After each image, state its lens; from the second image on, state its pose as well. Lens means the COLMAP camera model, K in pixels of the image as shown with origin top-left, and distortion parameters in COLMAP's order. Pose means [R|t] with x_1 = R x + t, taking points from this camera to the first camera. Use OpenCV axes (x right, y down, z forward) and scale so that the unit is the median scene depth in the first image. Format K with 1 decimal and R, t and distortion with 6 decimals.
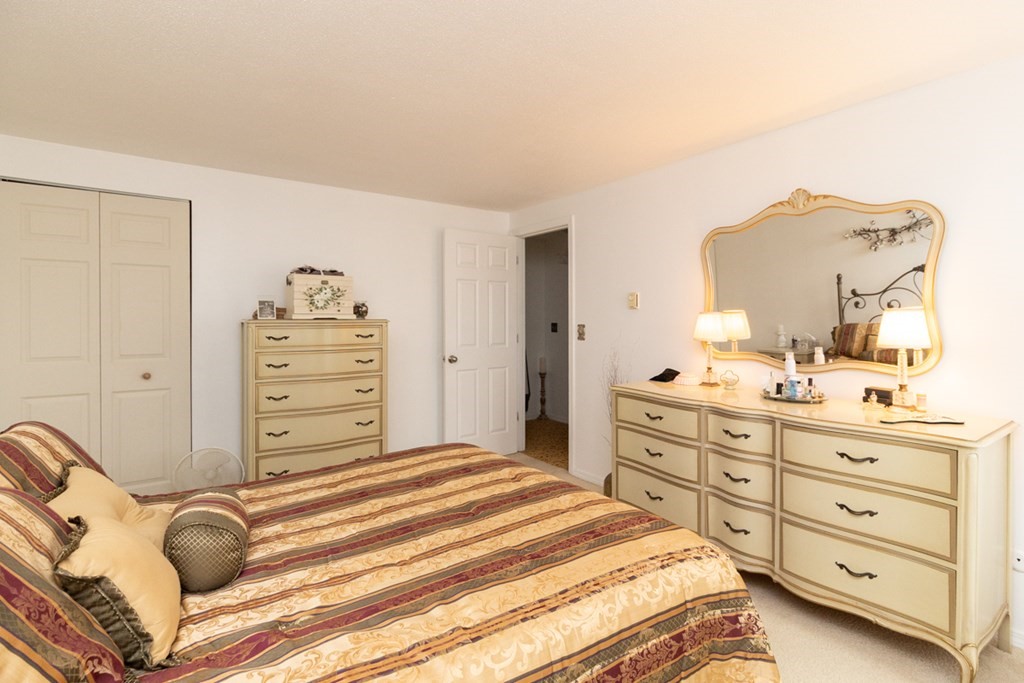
lens RADIAL K [[488.4, 0, 515.8], [0, 488.4, 322.2], [0, 0, 1]] dist [0.000265, -0.000590]
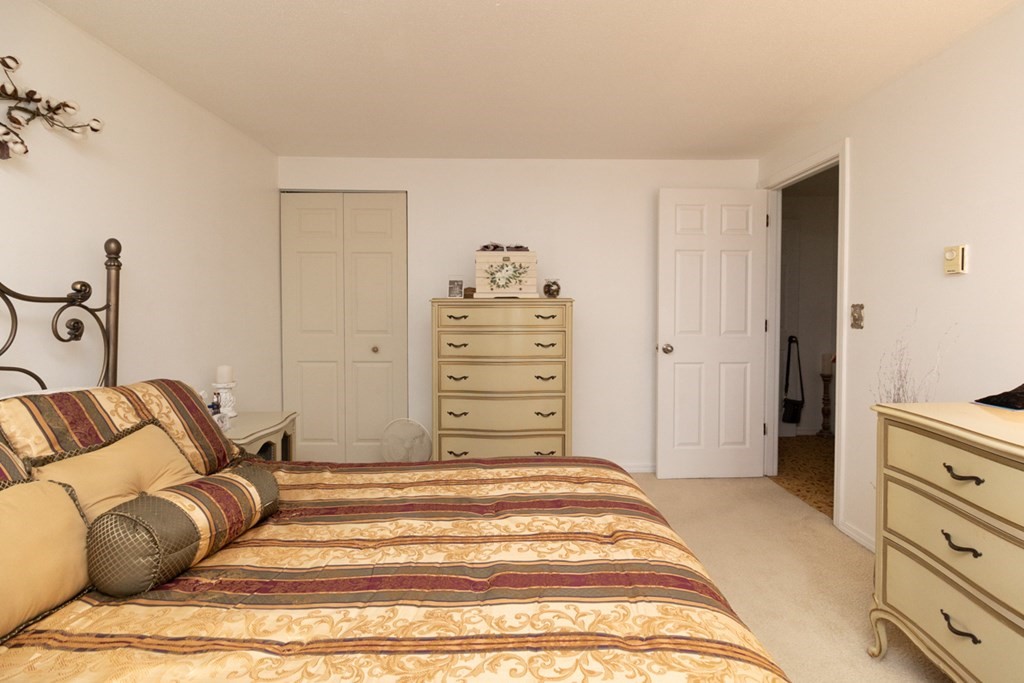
lens RADIAL K [[474.1, 0, 513.7], [0, 474.1, 321.3], [0, 0, 1]] dist [-0.000661, -0.000048]
pose [[0.821152, 0.014736, -0.570520, 0.140094], [-0.004611, 0.999805, 0.019187, 0.020446], [0.570691, -0.013125, 0.821060, 0.259108]]
